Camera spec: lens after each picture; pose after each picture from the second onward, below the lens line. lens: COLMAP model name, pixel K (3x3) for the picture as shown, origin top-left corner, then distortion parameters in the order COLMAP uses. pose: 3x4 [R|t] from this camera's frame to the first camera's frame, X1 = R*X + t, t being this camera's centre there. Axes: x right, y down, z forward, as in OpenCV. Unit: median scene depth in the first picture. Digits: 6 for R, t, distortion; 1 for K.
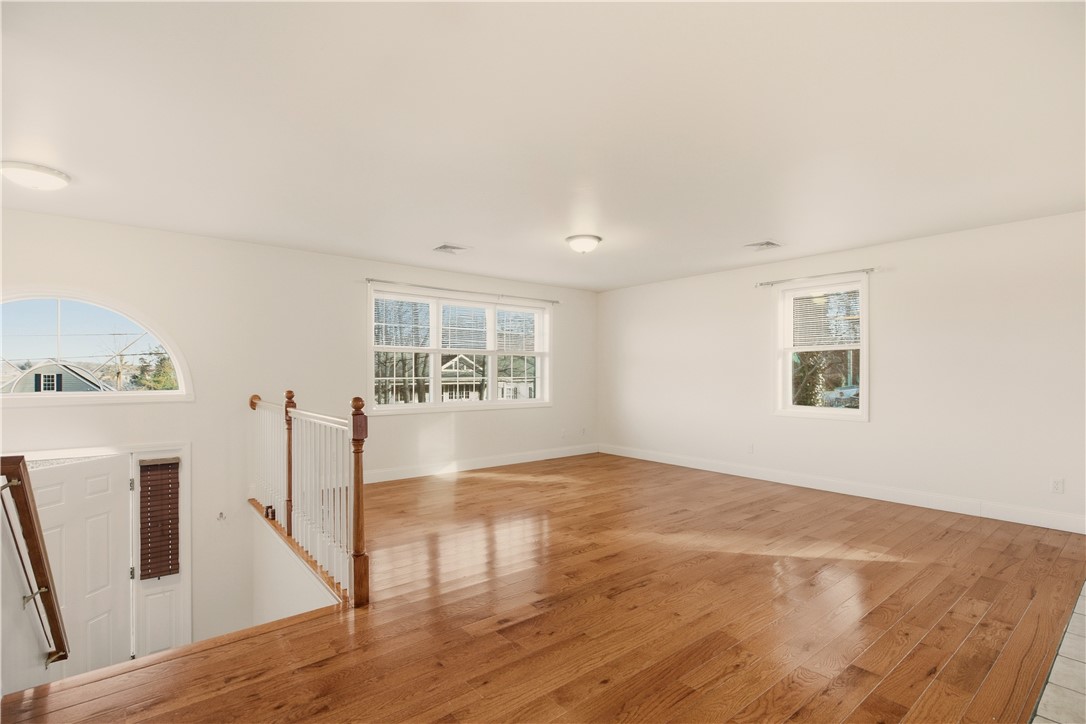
lens RADIAL K [[503.9, 0, 548.1], [0, 503.9, 373.6], [0, 0, 1]] dist [-0.001561, -0.000351]
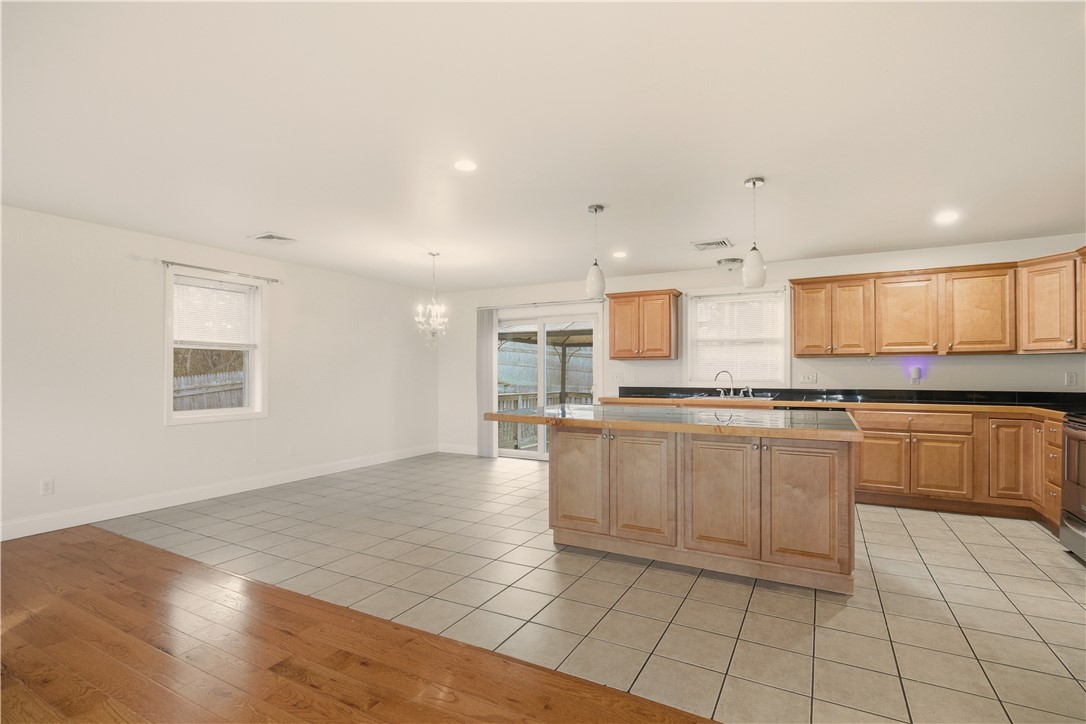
lens RADIAL K [[503.9, 0, 548.1], [0, 503.9, 373.6], [0, 0, 1]] dist [-0.001561, -0.000351]
pose [[-0.381613, -0.003217, 0.924317, -0.291040], [-0.002347, 0.999994, 0.002511, -0.006669], [-0.924319, -0.001211, -0.381618, 0.475880]]
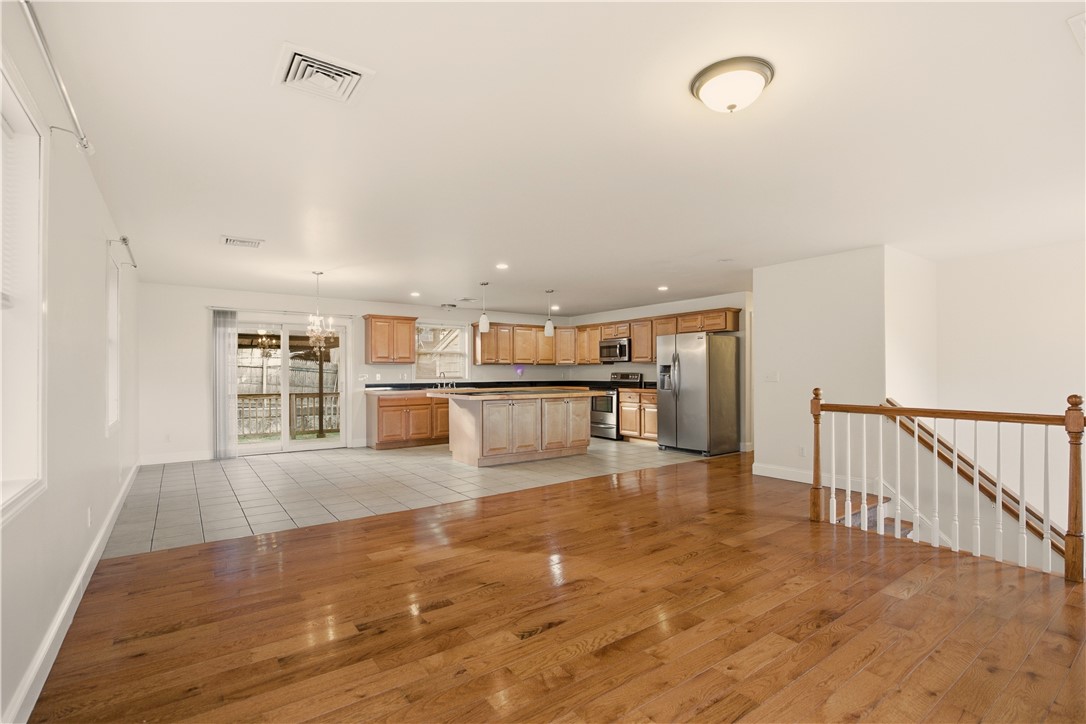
lens RADIAL K [[503.9, 0, 548.1], [0, 503.9, 373.6], [0, 0, 1]] dist [-0.001561, -0.000351]
pose [[-0.998830, 0.000679, 0.048348, 0.264987], [0.000524, 0.999995, -0.003228, 0.002741], [-0.048349, -0.003199, -0.998825, 1.802335]]
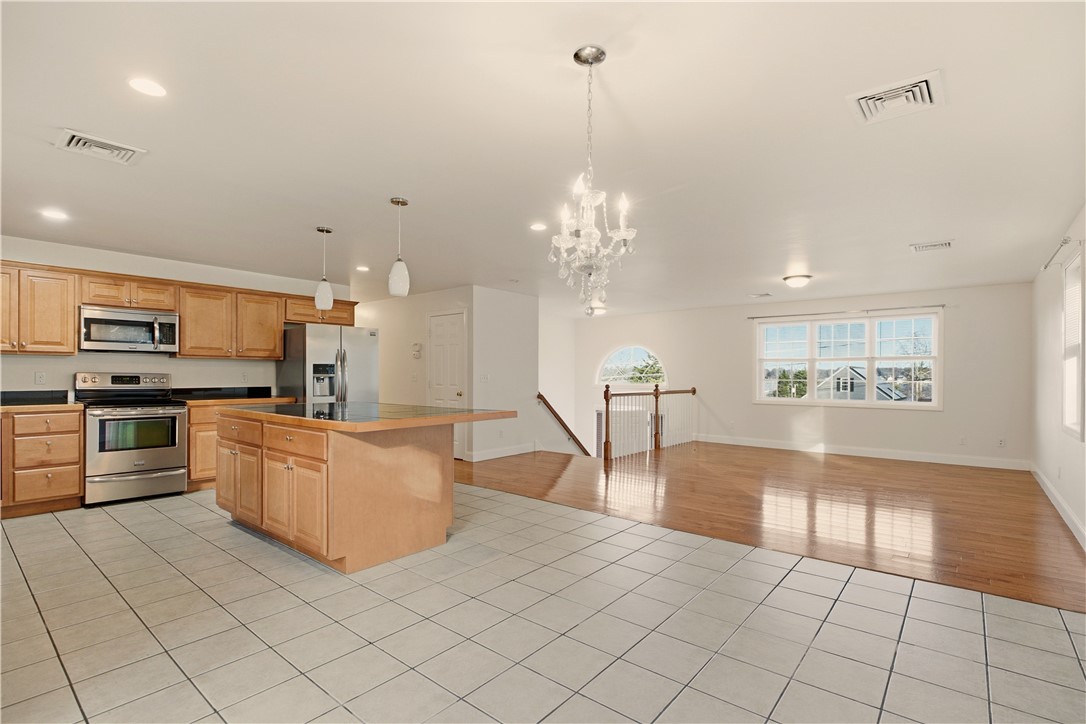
lens RADIAL K [[503.9, 0, 548.1], [0, 503.9, 373.6], [0, 0, 1]] dist [-0.001561, -0.000351]
pose [[0.201977, -0.007654, -0.979360, 1.542354], [0.002190, 0.999970, -0.007363, 0.004927], [0.979388, -0.000657, 0.201988, 0.105089]]
